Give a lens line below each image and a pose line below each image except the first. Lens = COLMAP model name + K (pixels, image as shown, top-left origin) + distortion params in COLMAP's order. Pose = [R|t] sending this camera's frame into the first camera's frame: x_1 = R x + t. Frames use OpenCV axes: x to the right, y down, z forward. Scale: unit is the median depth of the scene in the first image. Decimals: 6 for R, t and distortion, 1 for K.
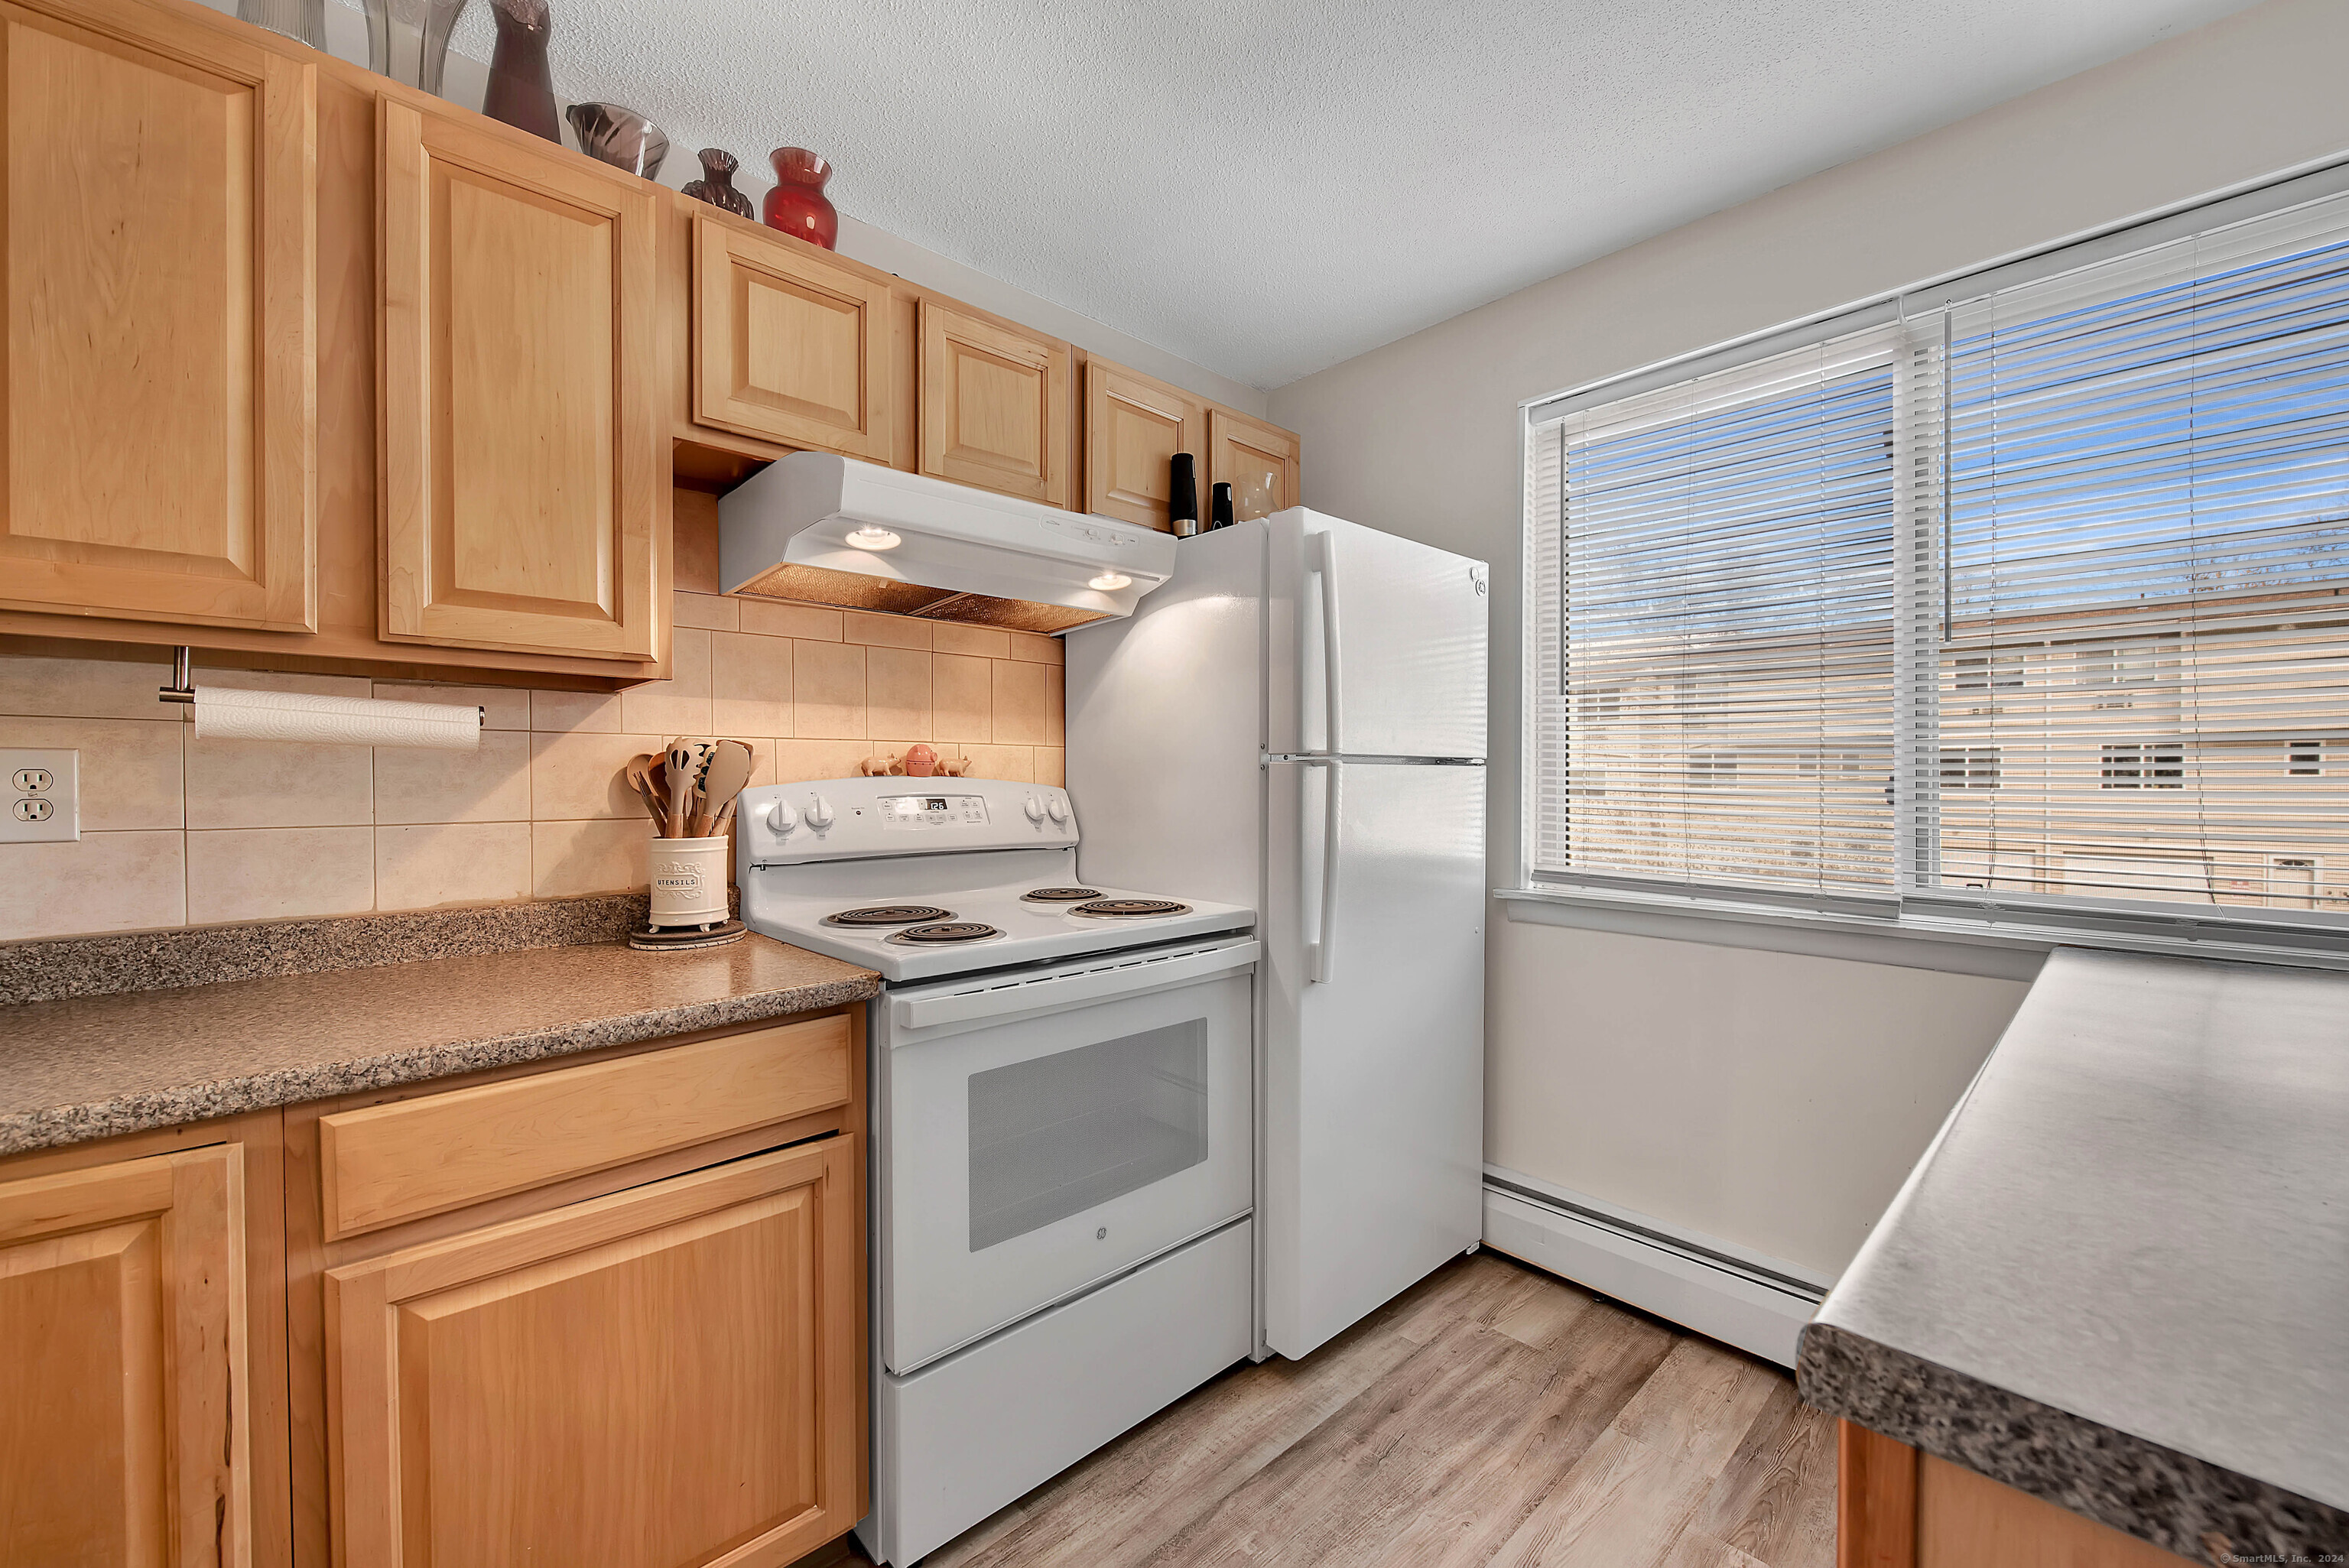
lens RADIAL K [[932.6, 0, 1183.9], [0, 932.6, 790.8], [0, 0, 1]] dist [0.007120, -0.002561]
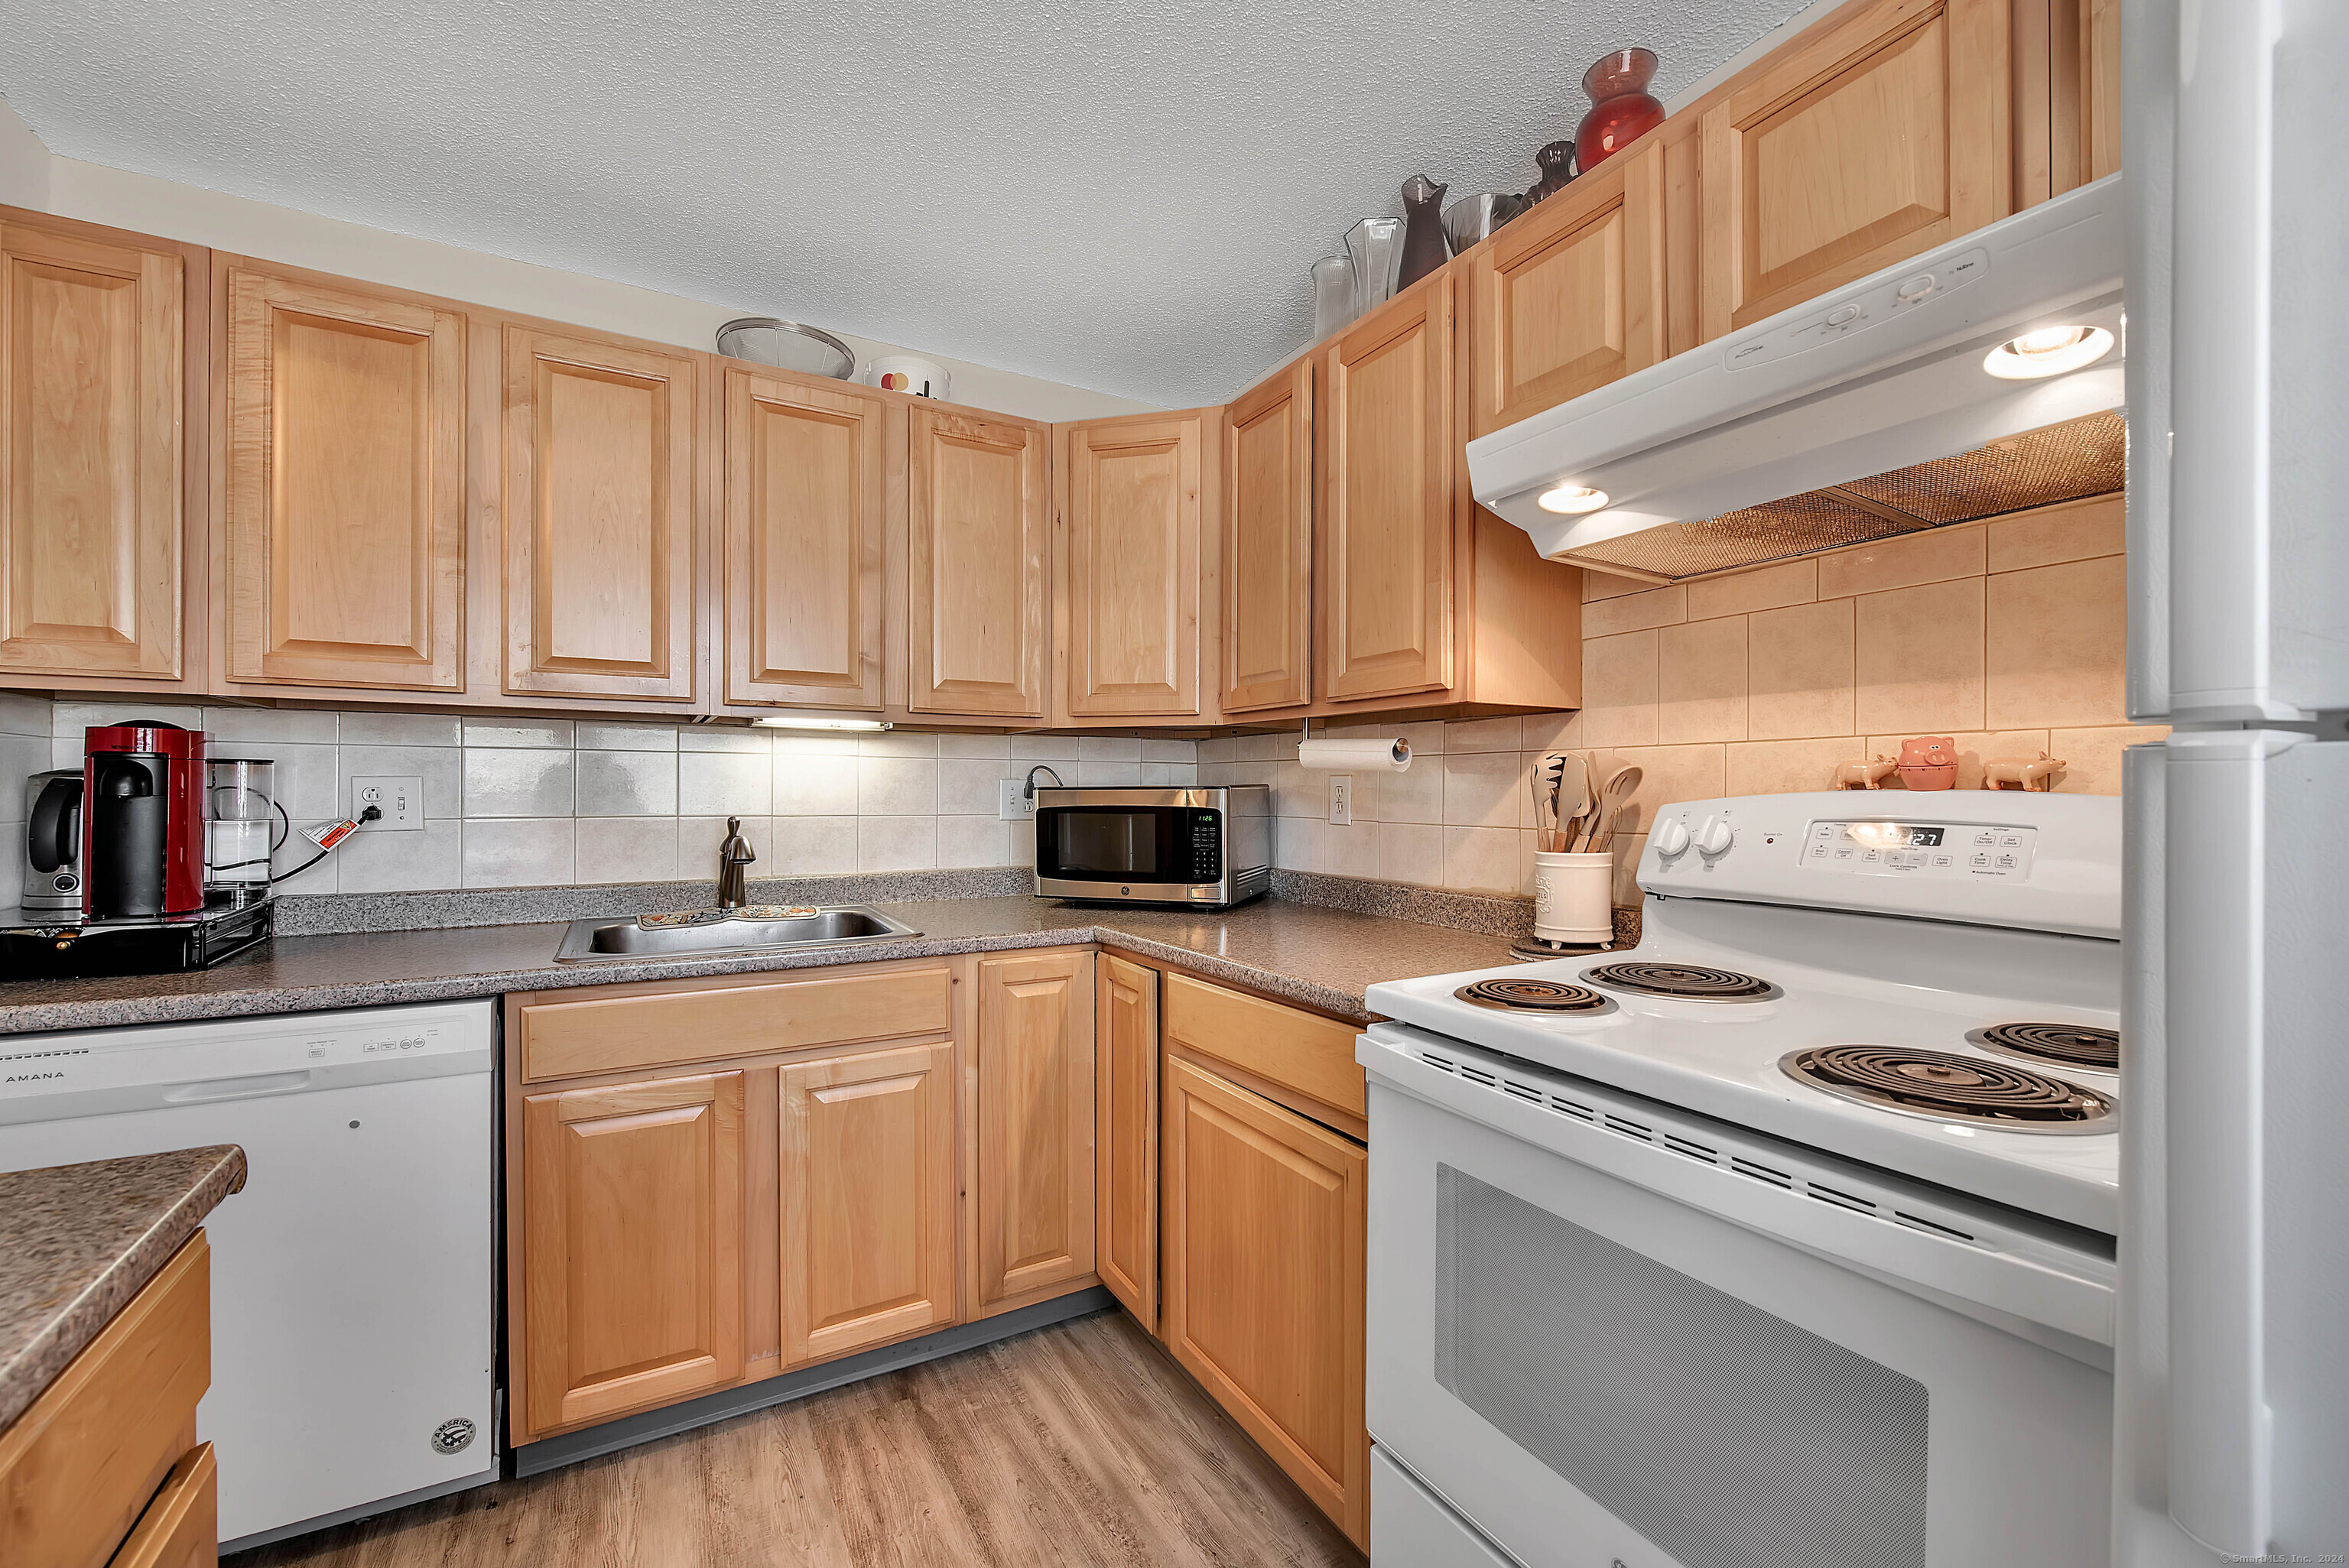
lens RADIAL K [[932.6, 0, 1170.9], [0, 932.6, 790.5], [0, 0, 1]] dist [0.007120, -0.002561]
pose [[-0.220293, 0.004024, -0.975425, 0.442427], [-0.011256, 0.999914, 0.006667, -0.014307], [0.975369, 0.012448, -0.220229, 0.685901]]
